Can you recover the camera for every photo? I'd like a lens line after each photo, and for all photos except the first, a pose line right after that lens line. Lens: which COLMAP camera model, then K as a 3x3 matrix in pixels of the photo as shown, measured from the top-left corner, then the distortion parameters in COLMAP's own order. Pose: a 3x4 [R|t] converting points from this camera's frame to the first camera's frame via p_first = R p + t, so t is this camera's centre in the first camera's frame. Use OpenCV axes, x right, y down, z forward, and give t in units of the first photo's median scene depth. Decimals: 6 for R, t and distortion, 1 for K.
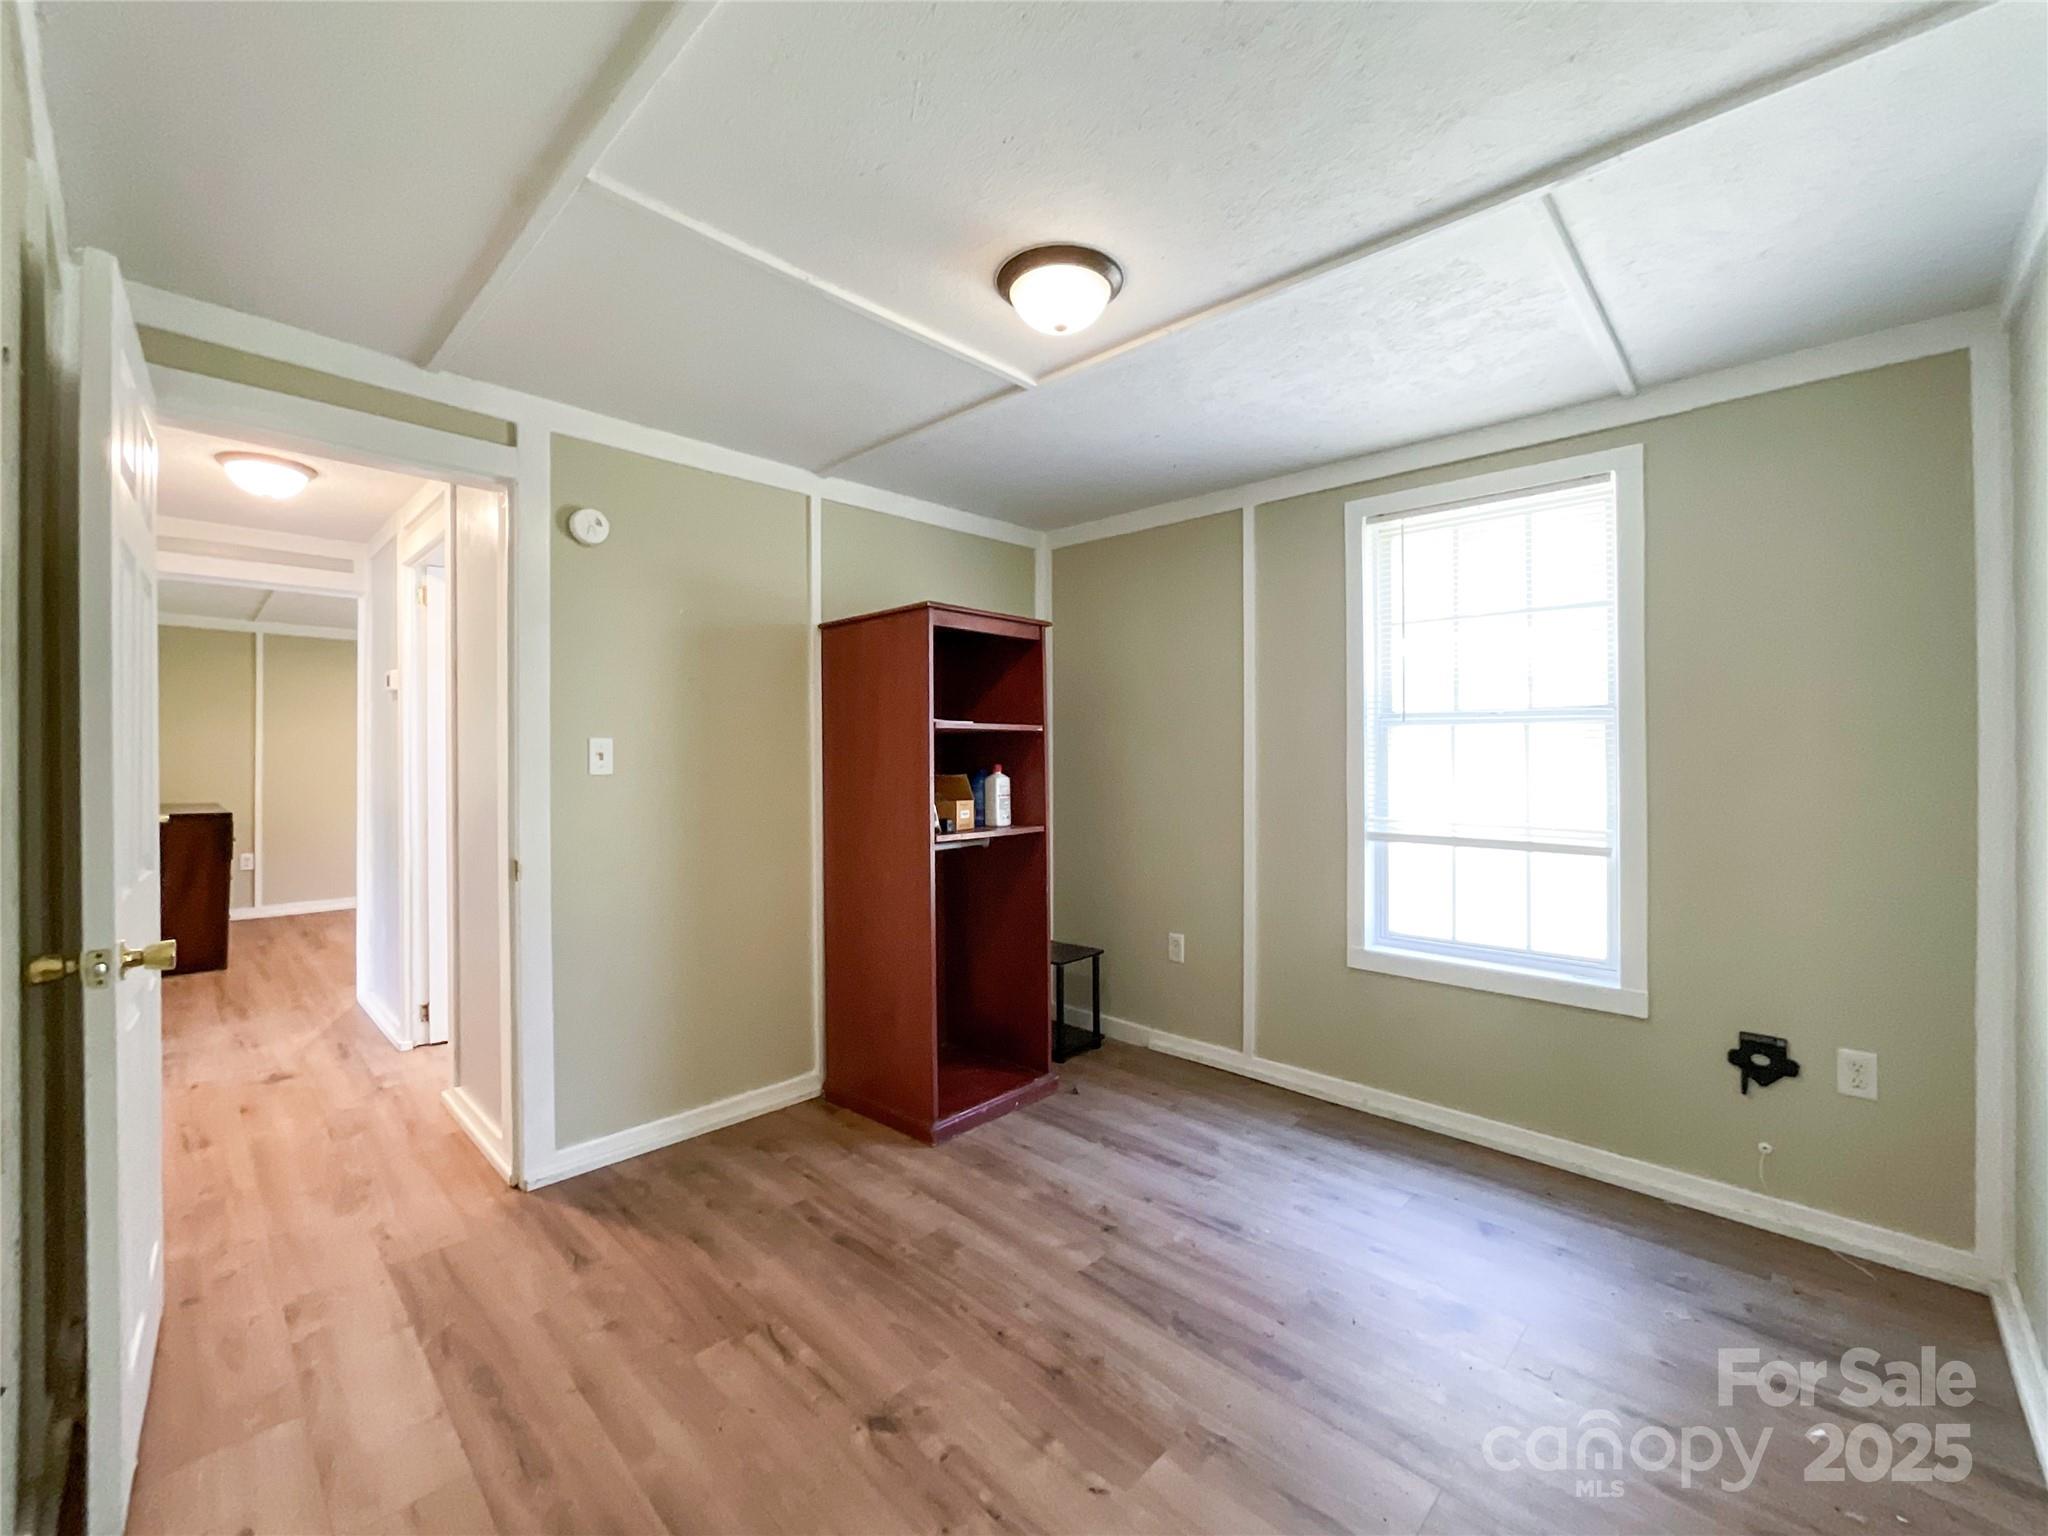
lens RADIAL K [[828.0, 0, 1020.1], [0, 828.0, 765.5], [0, 0, 1]] dist [-0.002980, 0.001514]
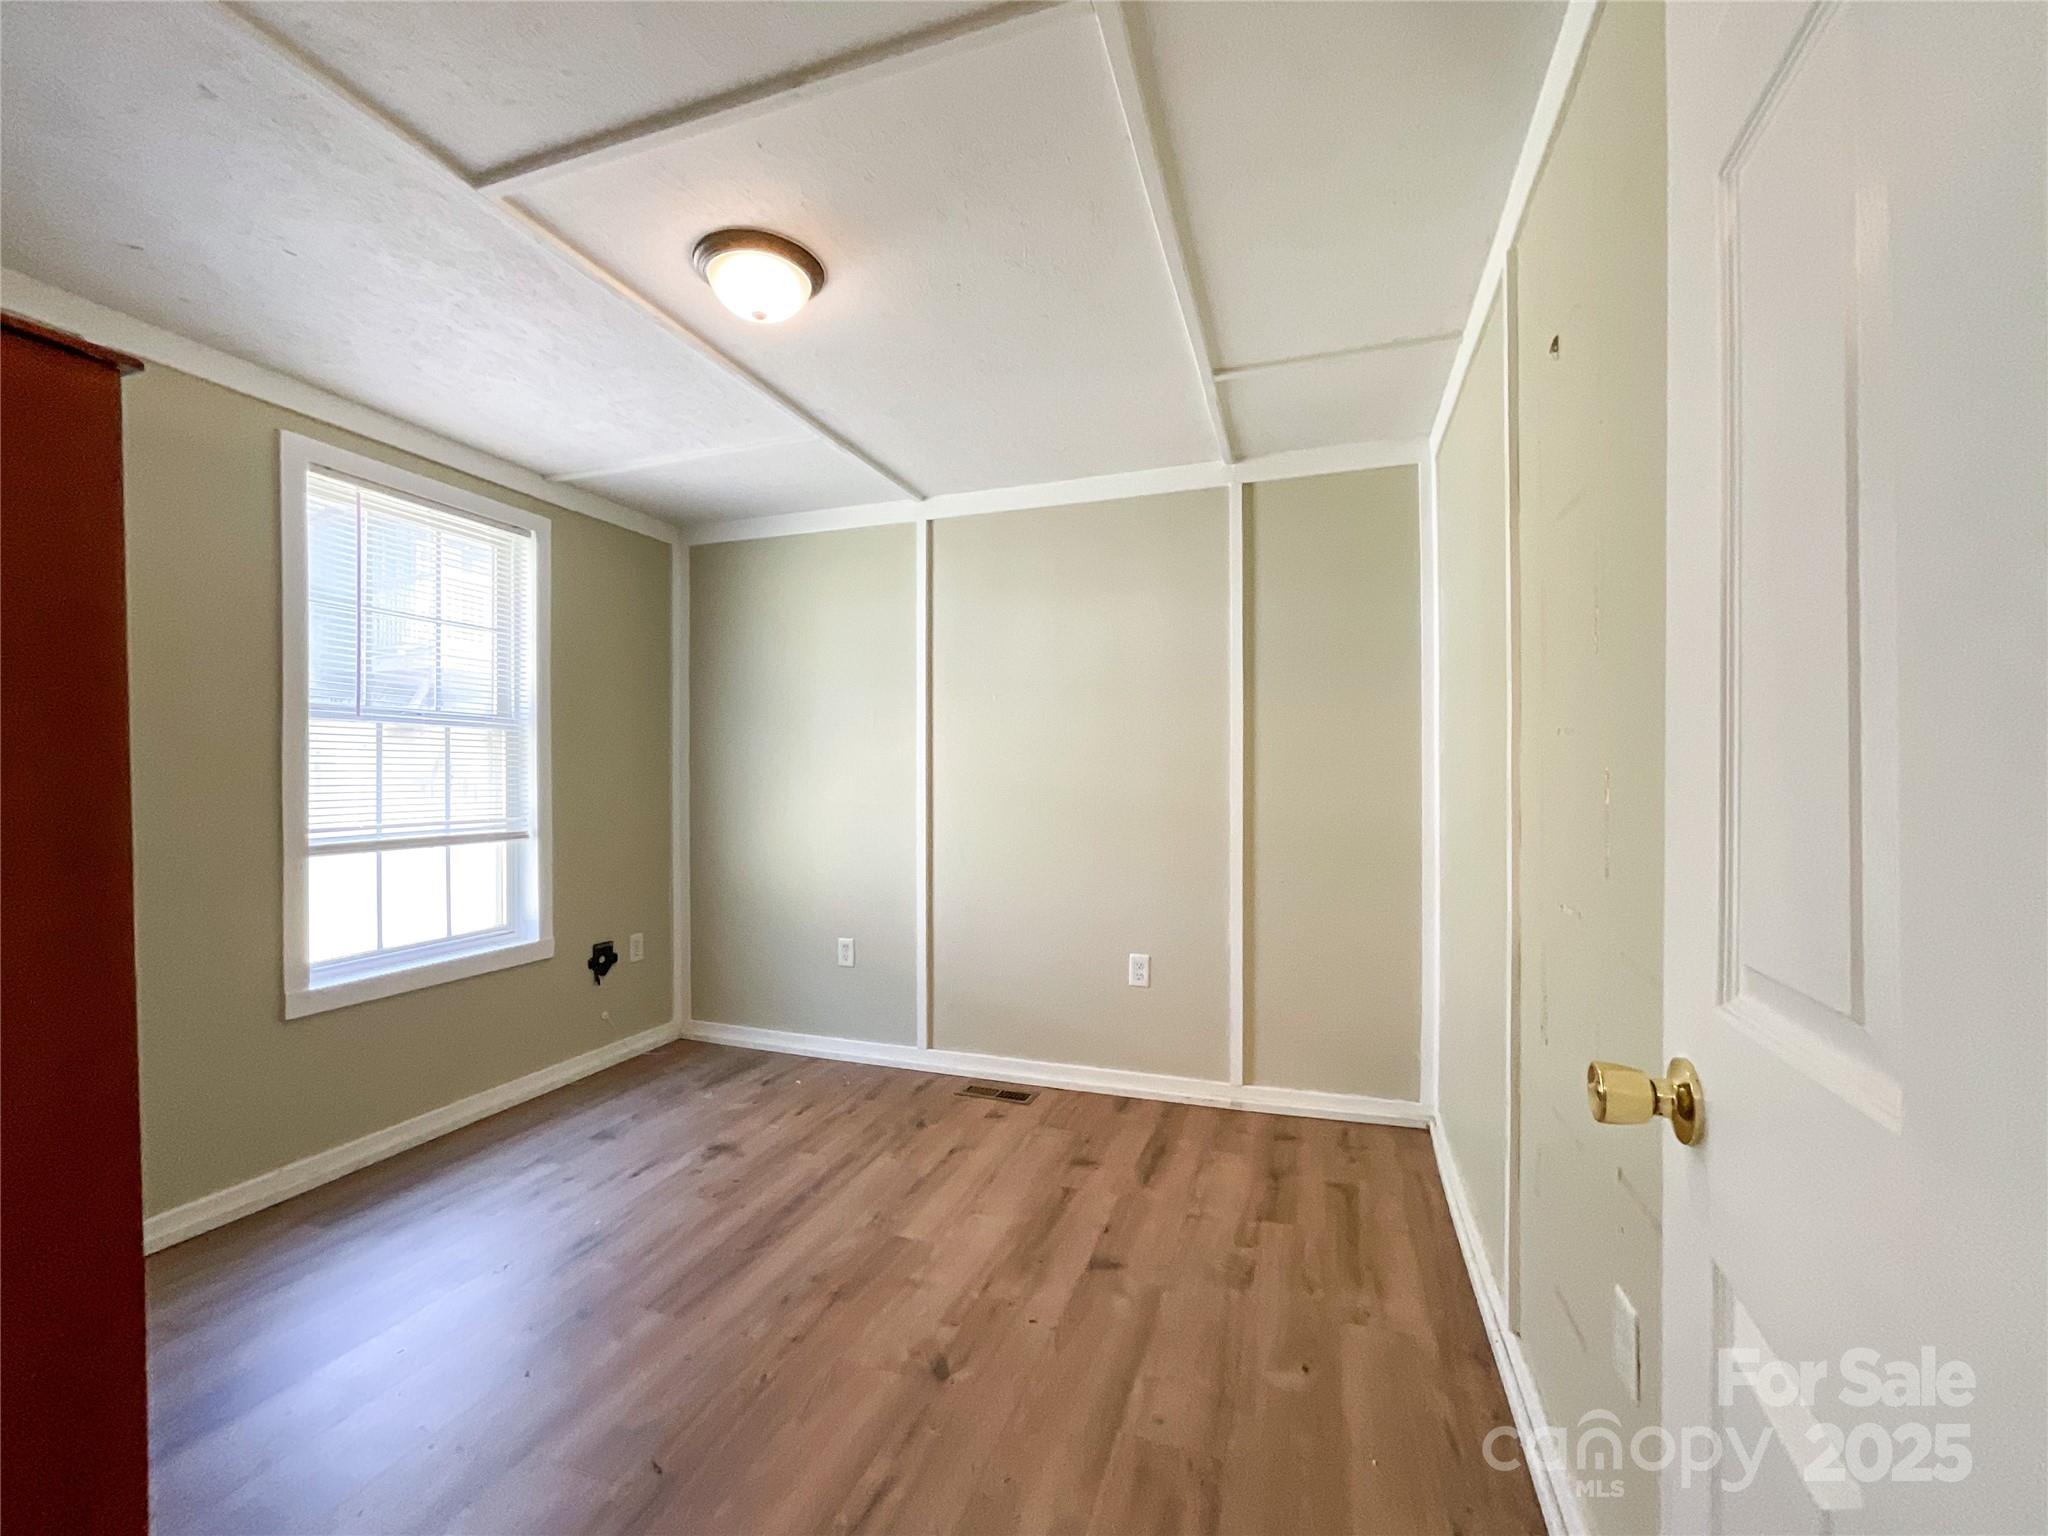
lens RADIAL K [[828.0, 0, 1015.4], [0, 828.0, 779.4], [0, 0, 1]] dist [-0.002980, 0.001514]
pose [[-0.400185, -0.000180, 0.916435, -0.726030], [0.013291, 0.999894, 0.006000, 0.023722], [-0.916338, 0.014581, -0.400140, 0.820283]]
